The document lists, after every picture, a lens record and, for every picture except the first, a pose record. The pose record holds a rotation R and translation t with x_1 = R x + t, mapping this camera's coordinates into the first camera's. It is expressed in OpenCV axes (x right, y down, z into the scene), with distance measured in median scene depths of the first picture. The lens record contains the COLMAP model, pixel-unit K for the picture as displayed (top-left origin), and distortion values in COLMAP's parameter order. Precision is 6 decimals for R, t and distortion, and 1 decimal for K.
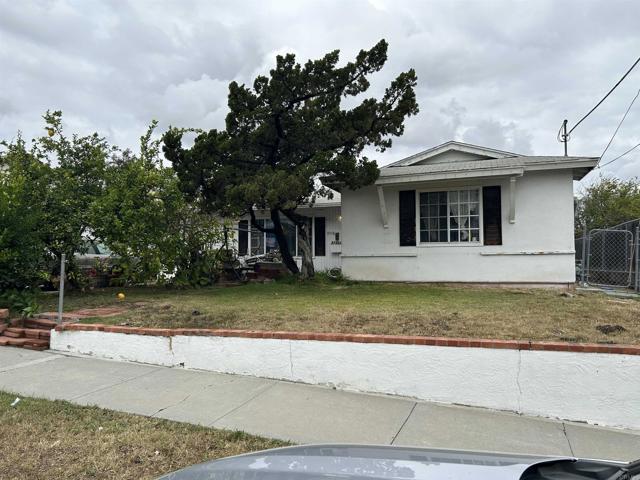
lens RADIAL K [[490.8, 0, 318.6], [0, 490.8, 241.6], [0, 0, 1]] dist [0.059655, -0.004534]
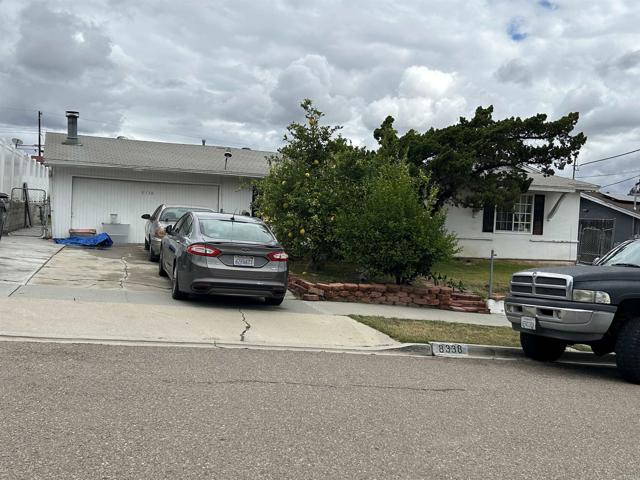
lens RADIAL K [[655.7, 0, 319.5], [0, 655.7, 240.3], [0, 0, 1]] dist [0.097371, 0.000000]
pose [[0.777972, 0.019147, 0.628007, -1.397572], [-0.084299, 0.993679, 0.074134, -0.068089], [-0.622618, -0.110614, 0.774668, -0.129829]]
